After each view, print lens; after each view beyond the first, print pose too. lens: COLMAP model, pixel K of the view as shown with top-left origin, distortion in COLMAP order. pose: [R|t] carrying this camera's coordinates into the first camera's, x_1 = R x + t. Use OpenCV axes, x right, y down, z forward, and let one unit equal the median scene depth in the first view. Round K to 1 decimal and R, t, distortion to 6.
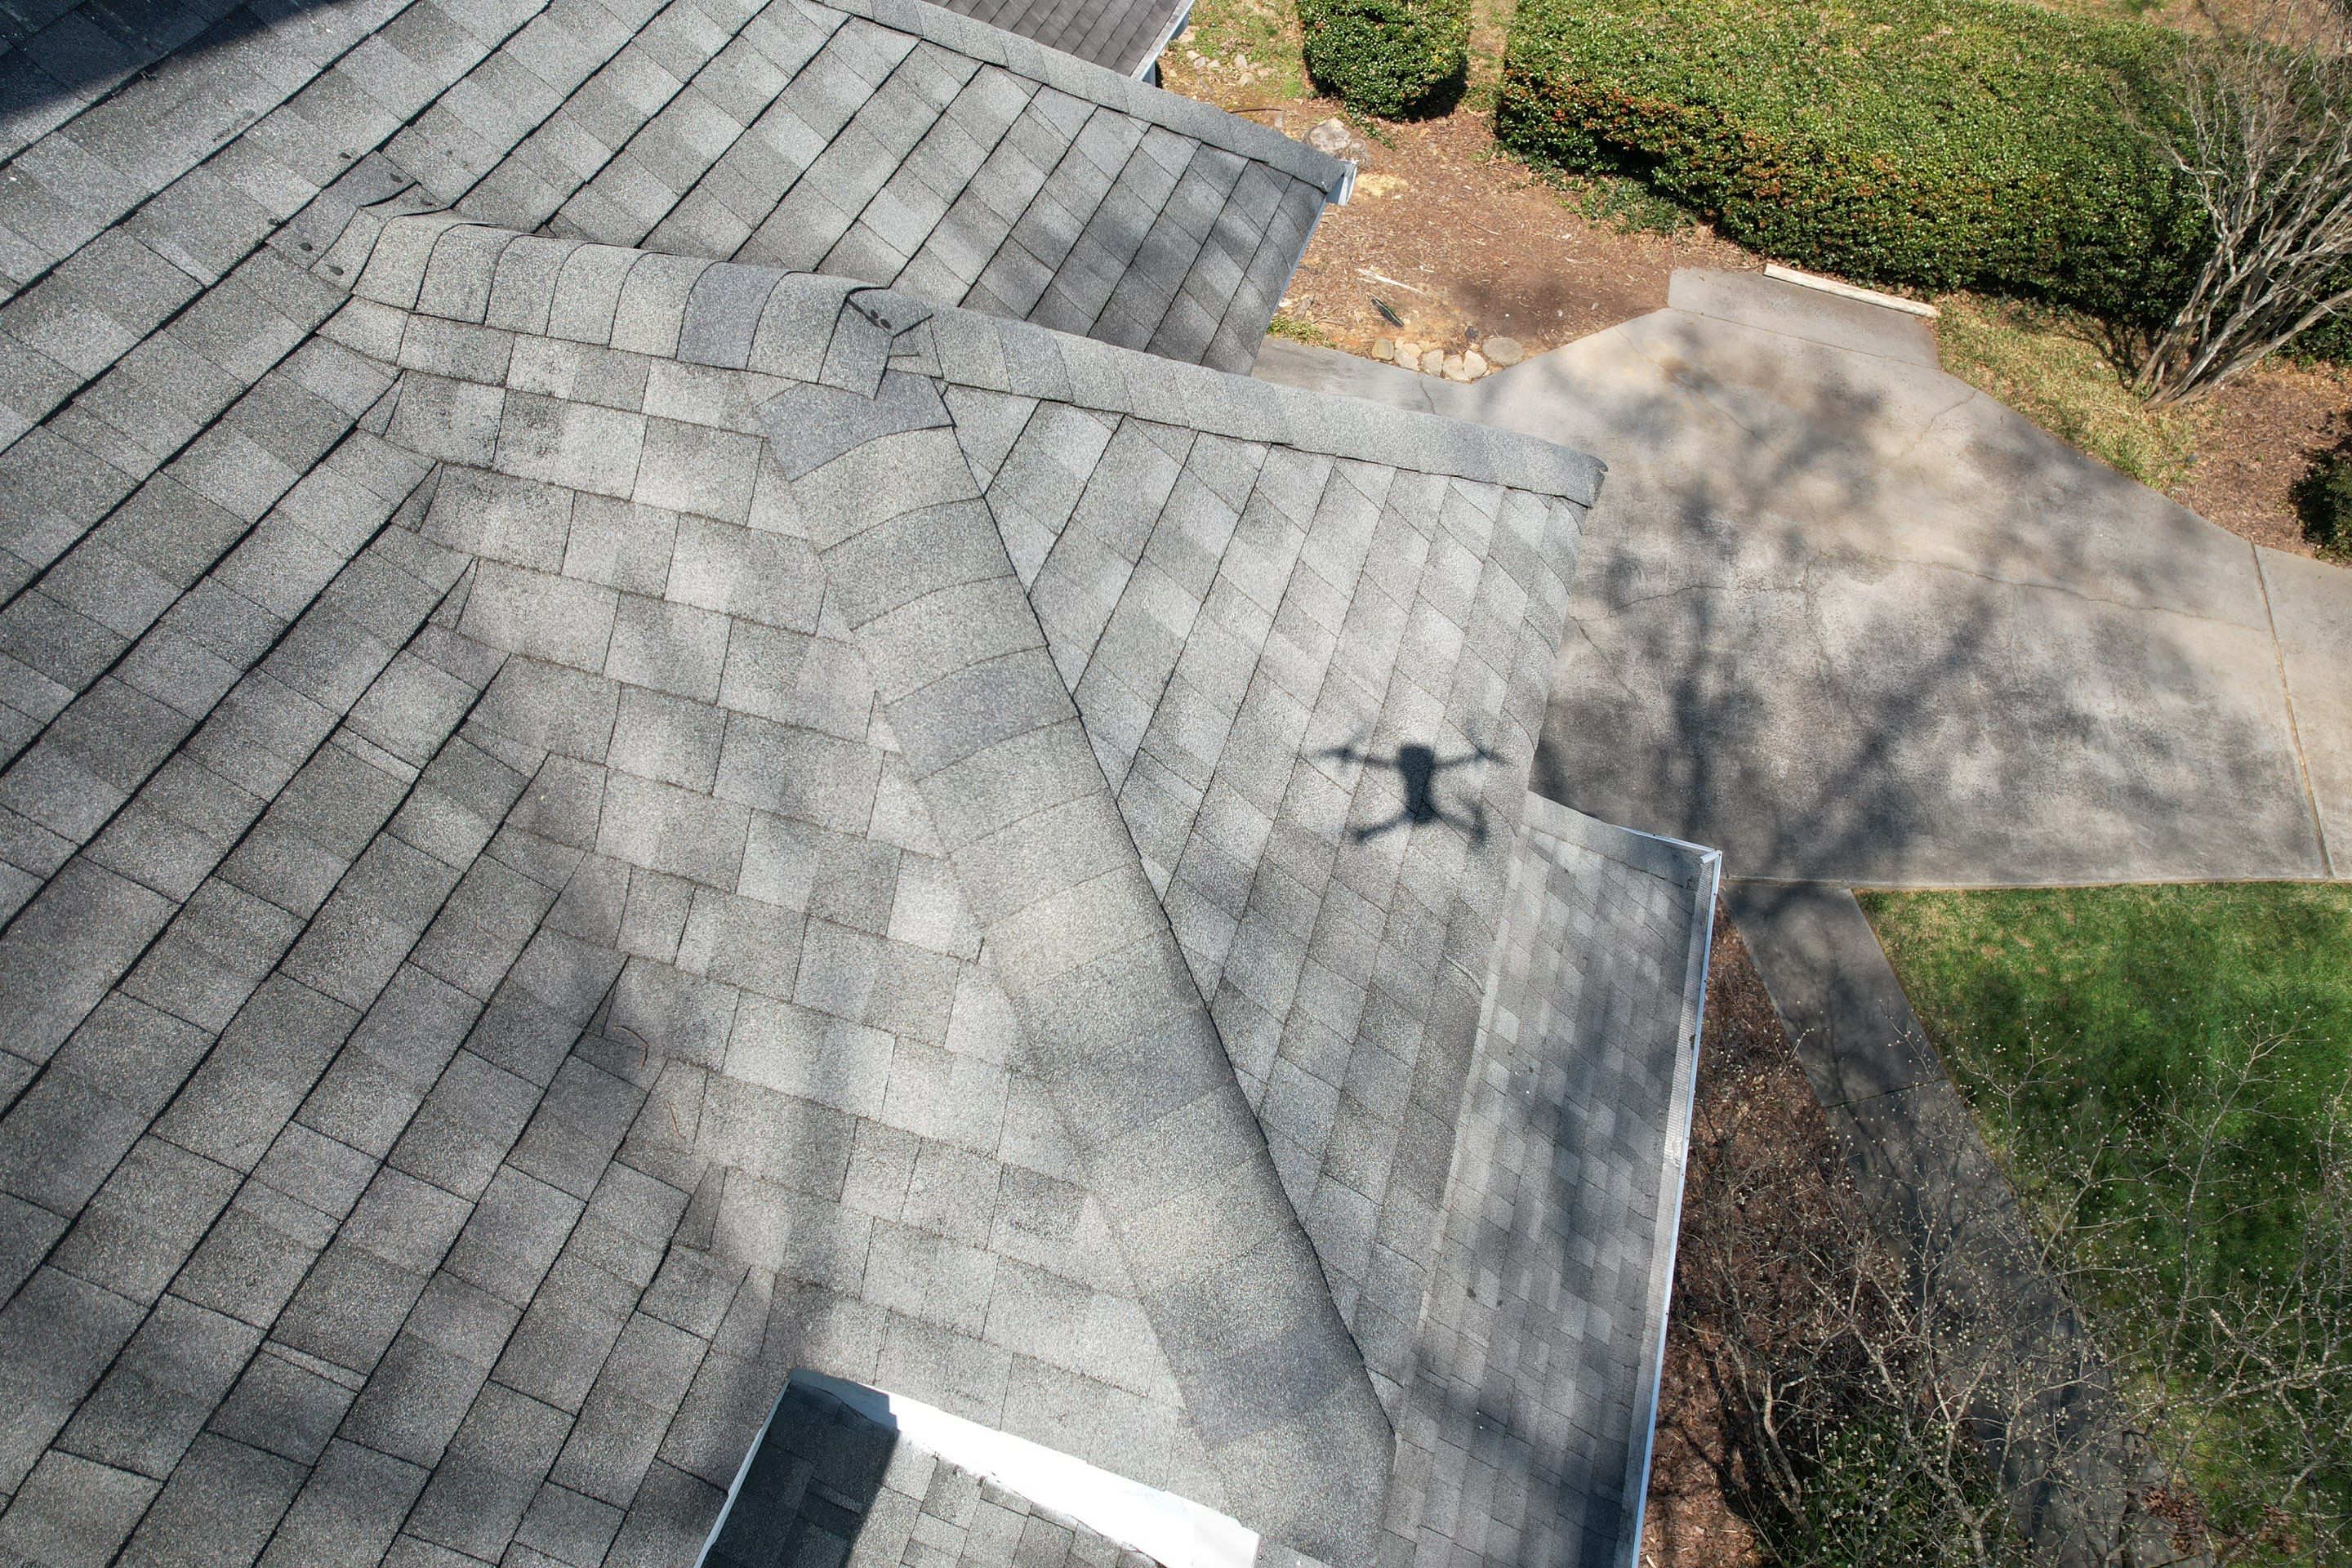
lens RADIAL K [[1477.4, 0, 1176.2], [0, 1477.4, 778.5], [0, 0, 1]] dist [-0.046082, 0.006110]
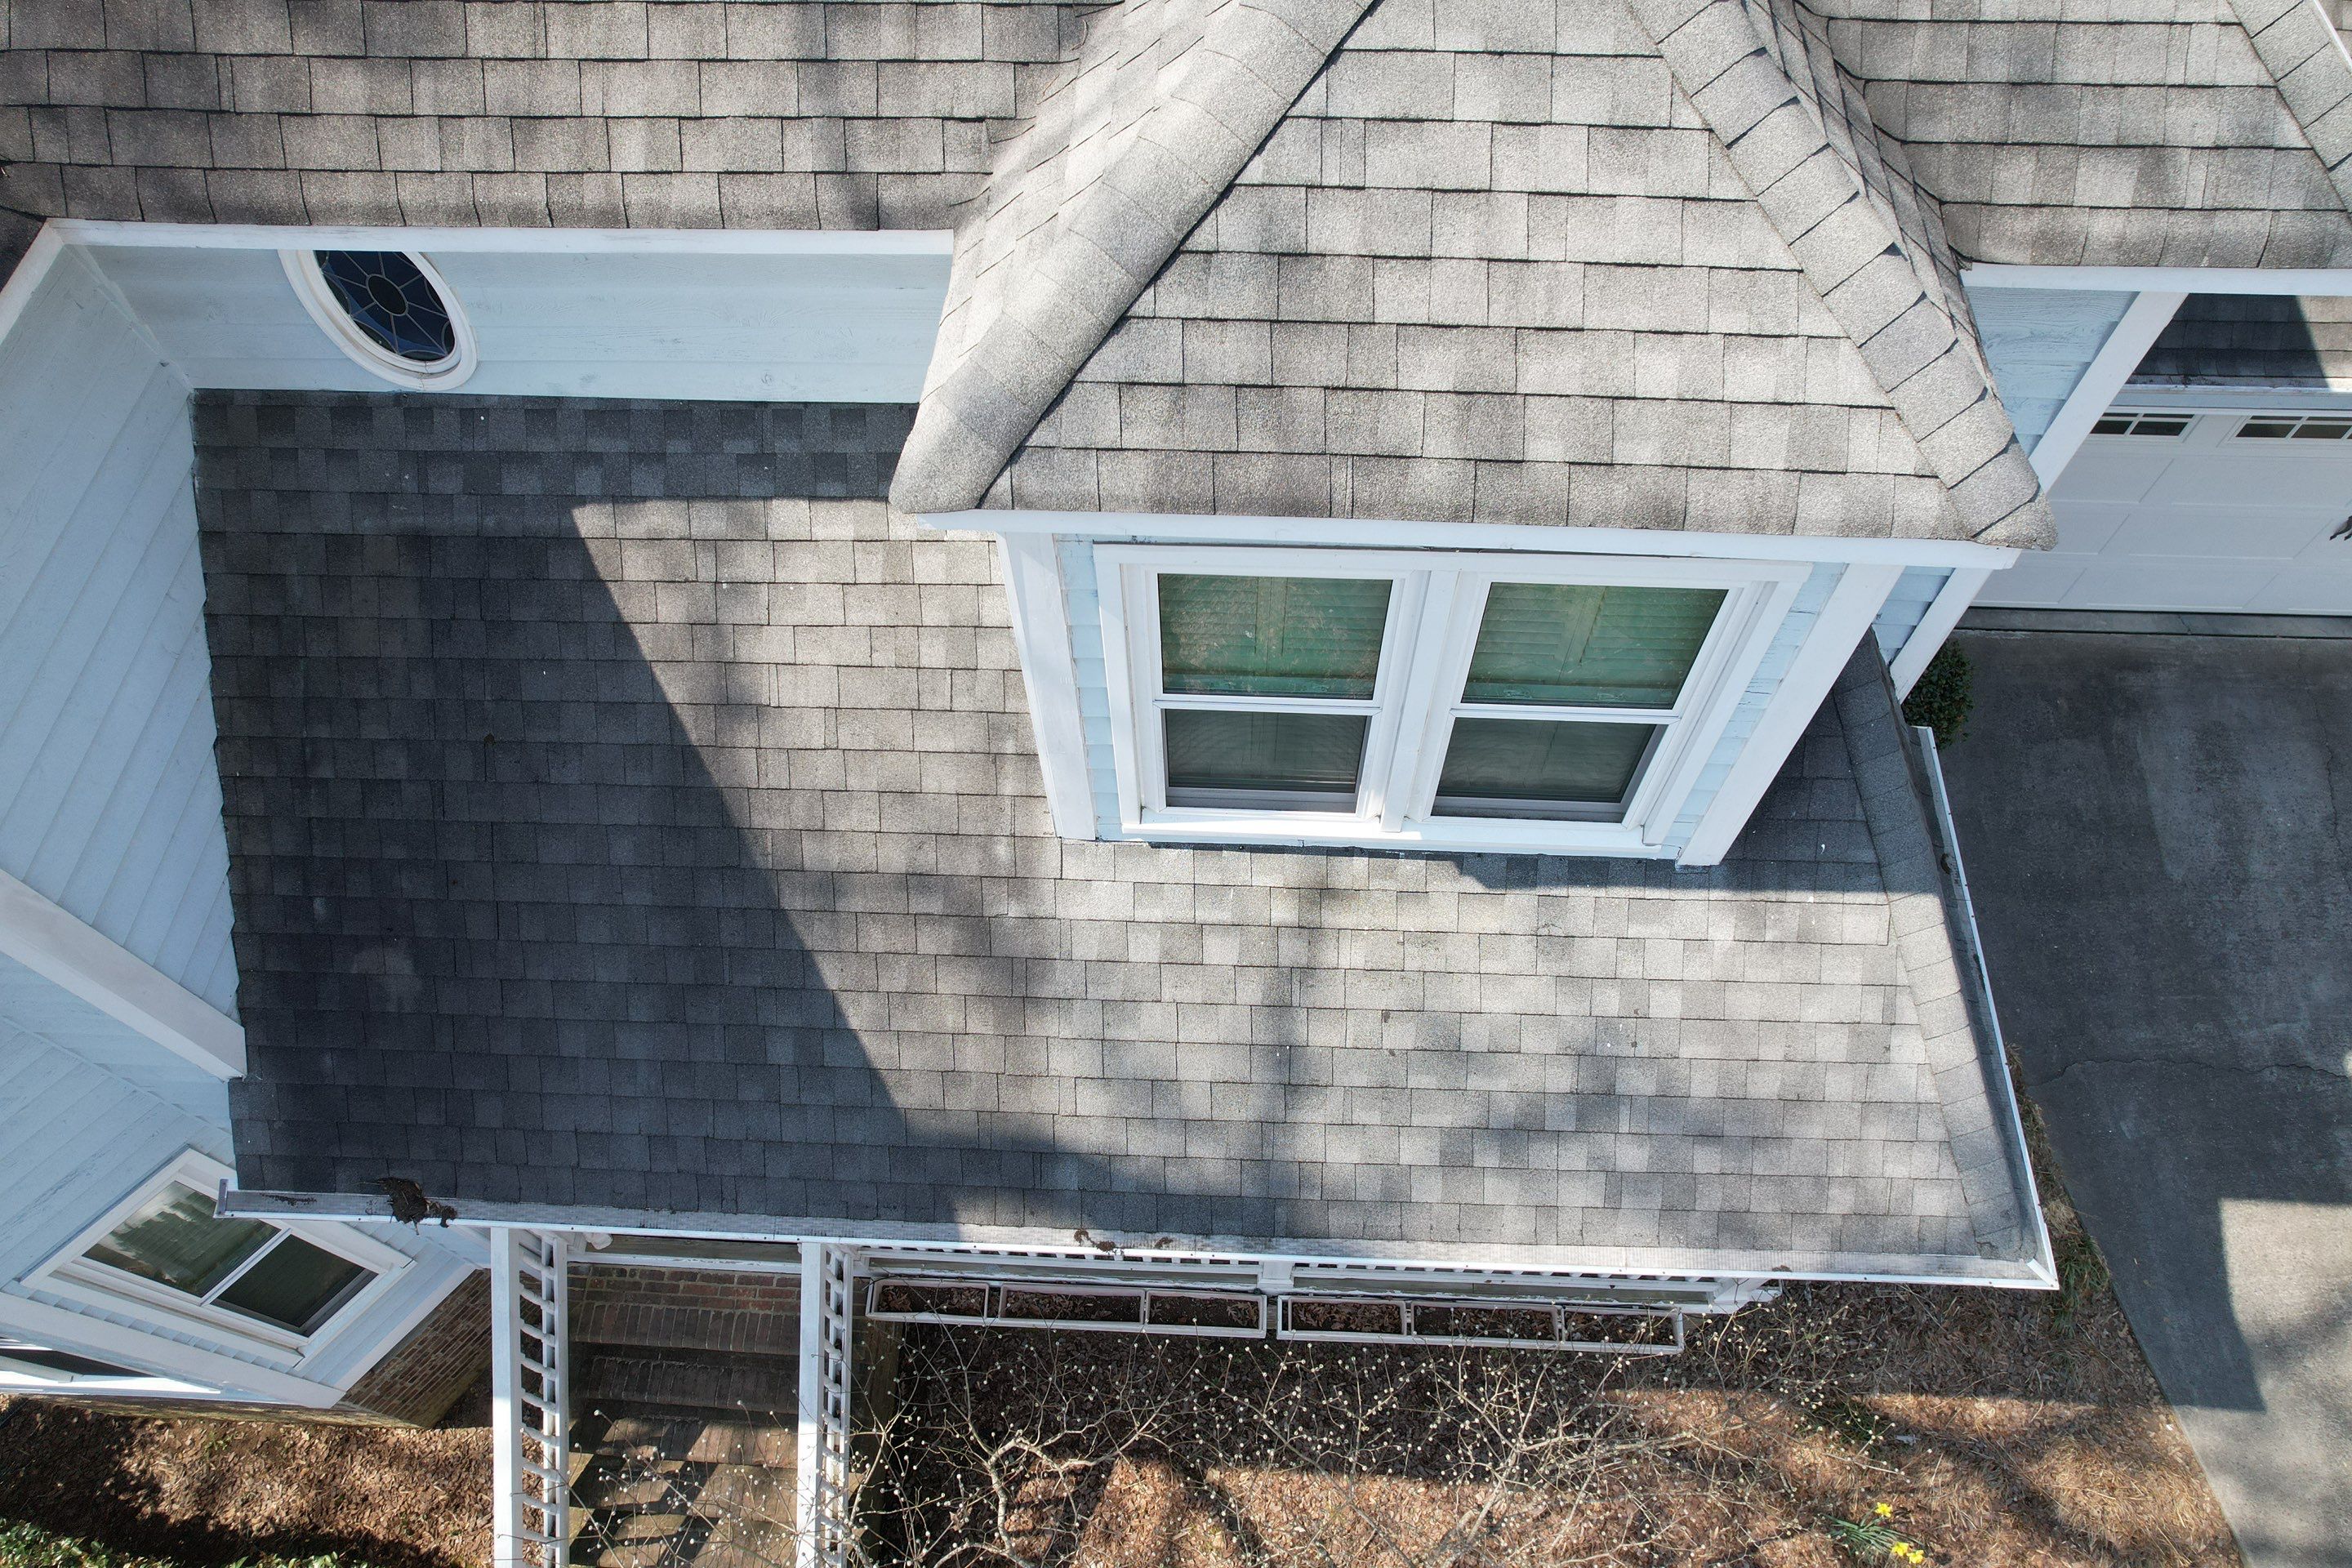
lens RADIAL K [[1477.4, 0, 1180.2], [0, 1477.4, 787.9], [0, 0, 1]] dist [-0.046082, 0.006110]
pose [[0.250175, 0.838825, -0.483513, 0.629110], [-0.750551, 0.483495, 0.450451, -0.124776], [0.611626, 0.250210, 0.750539, 0.048921]]
